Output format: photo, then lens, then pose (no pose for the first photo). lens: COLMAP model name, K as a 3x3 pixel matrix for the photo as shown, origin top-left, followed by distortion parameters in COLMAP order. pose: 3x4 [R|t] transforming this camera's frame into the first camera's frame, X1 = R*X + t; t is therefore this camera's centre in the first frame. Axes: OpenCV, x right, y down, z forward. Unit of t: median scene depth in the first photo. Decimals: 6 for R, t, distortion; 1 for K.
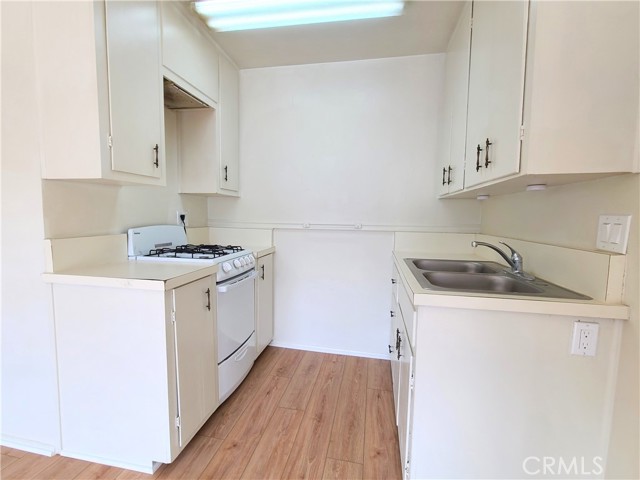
lens RADIAL K [[282.1, 0, 320.0], [0, 282.1, 240.0], [0, 0, 1]] dist [-0.002108, -0.000412]
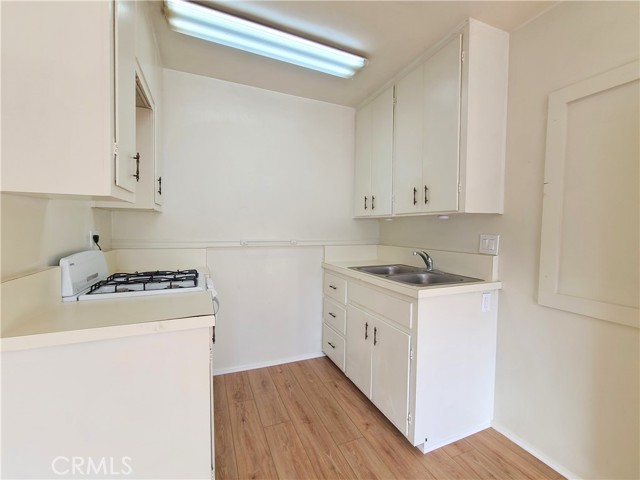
lens RADIAL K [[282.1, 0, 320.0], [0, 282.1, 240.0], [0, 0, 1]] dist [-0.002108, -0.000412]
pose [[0.827257, -0.030567, 0.560992, -0.534066], [0.049644, 0.998590, -0.018796, -0.041219], [-0.559627, 0.043399, 0.827608, 0.038399]]
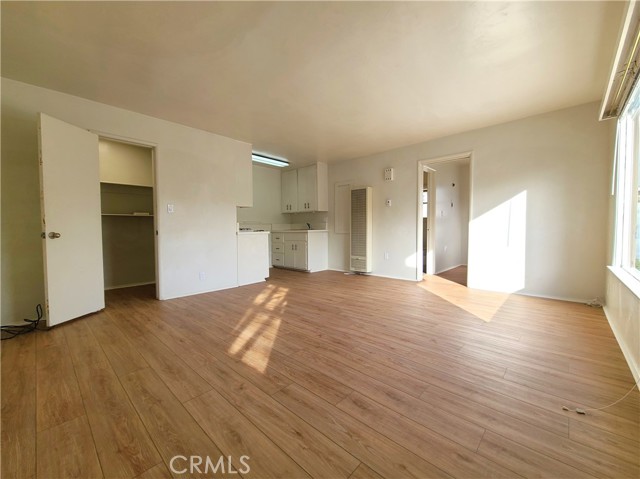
lens RADIAL K [[263.3, 0, 320.0], [0, 263.3, 239.5], [0, 0, 1]] dist [-0.000336, -0.000028]
pose [[0.525647, -0.064976, 0.848218, -2.498583], [0.092298, 0.995549, 0.019064, 0.180057], [-0.845681, 0.068268, 0.529304, -1.253728]]
